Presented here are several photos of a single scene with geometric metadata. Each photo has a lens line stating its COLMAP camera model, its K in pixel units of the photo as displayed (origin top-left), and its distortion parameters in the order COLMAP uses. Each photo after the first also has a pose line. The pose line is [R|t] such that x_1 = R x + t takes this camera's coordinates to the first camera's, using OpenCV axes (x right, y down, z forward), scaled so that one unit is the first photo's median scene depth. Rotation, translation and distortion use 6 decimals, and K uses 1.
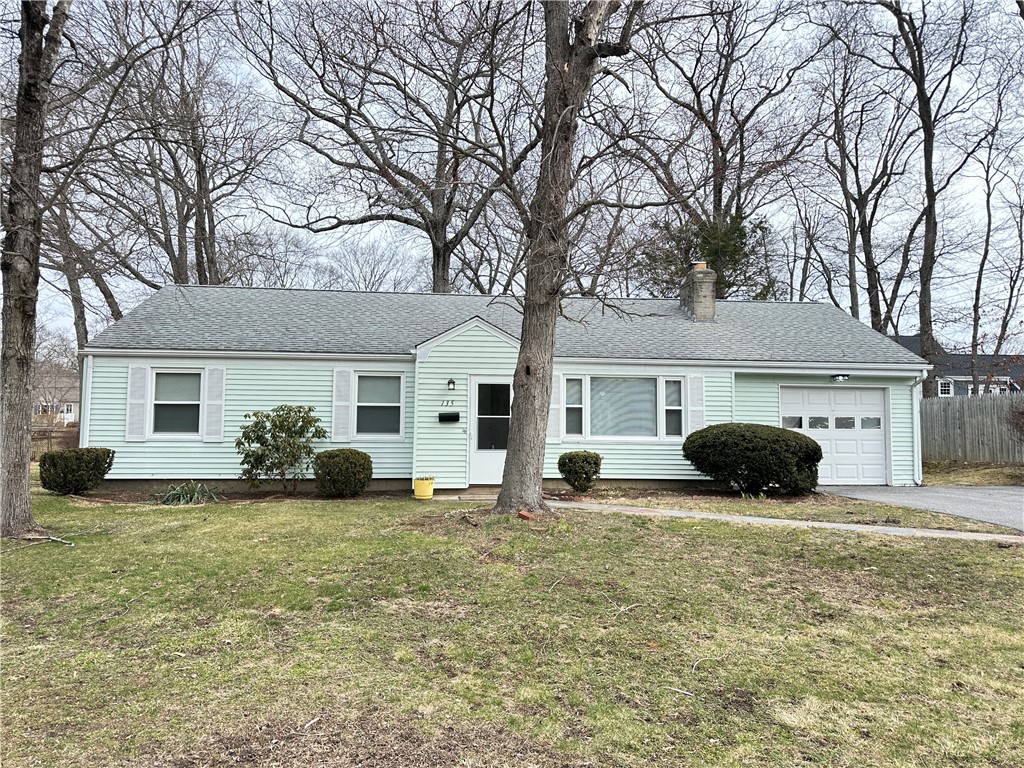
lens RADIAL K [[708.7, 0, 512.0], [0, 708.7, 384.0], [0, 0, 1]] dist [0.092992, -0.110069]
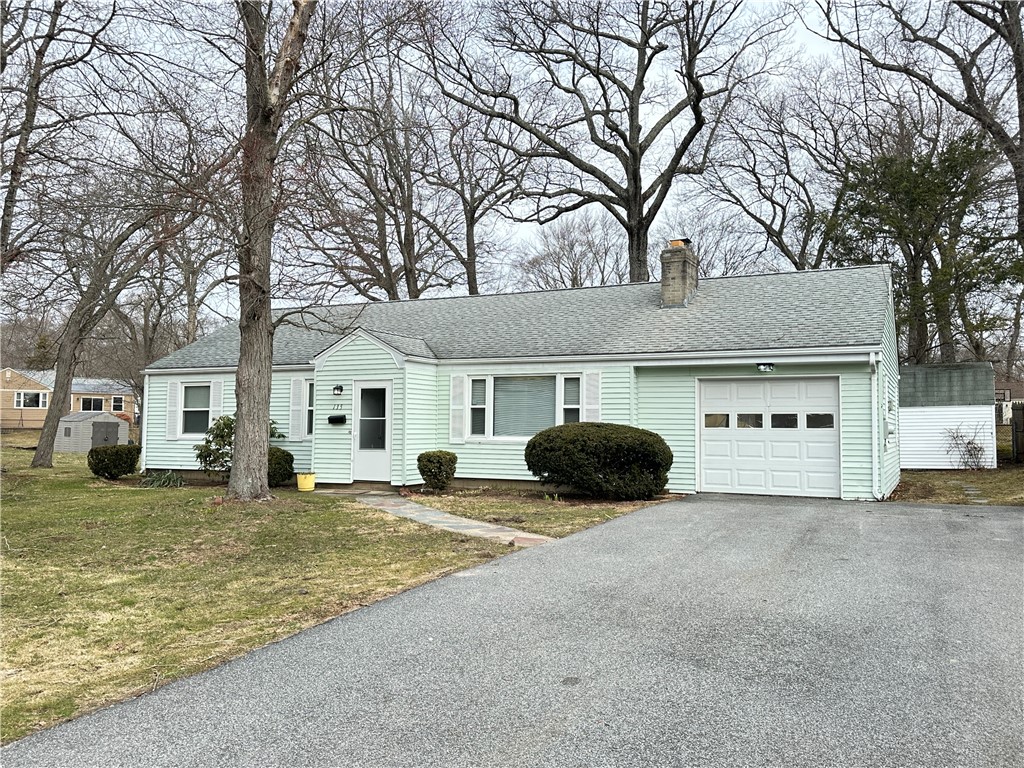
lens RADIAL K [[869.6, 0, 512.0], [0, 869.6, 384.0], [0, 0, 1]] dist [0.095467, 0.000894]
pose [[0.849883, -0.030536, -0.526085, 0.798873], [0.034500, 0.999402, -0.002274, 0.003433], [0.525840, -0.016218, 0.850429, -0.020576]]
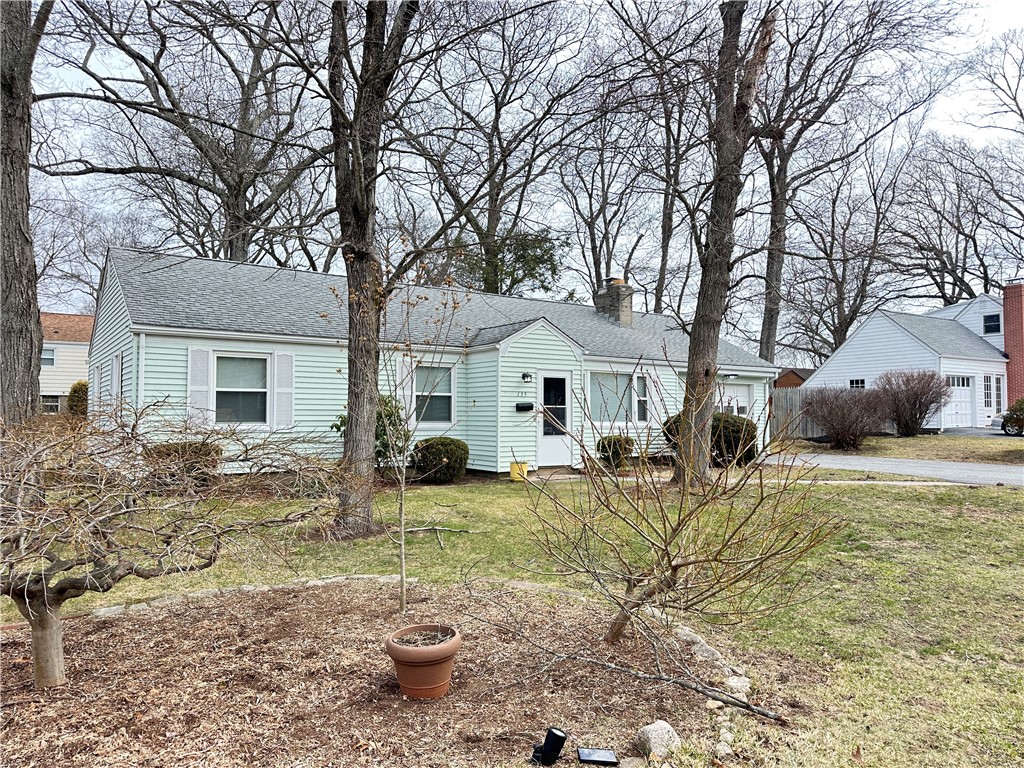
lens RADIAL K [[708.7, 0, 512.0], [0, 708.7, 384.0], [0, 0, 1]] dist [0.092992, -0.110069]
pose [[0.870506, 0.015866, 0.491902, -0.598845], [-0.027839, 0.999467, 0.017028, -0.006747], [-0.491369, -0.028518, 0.870484, 0.040839]]
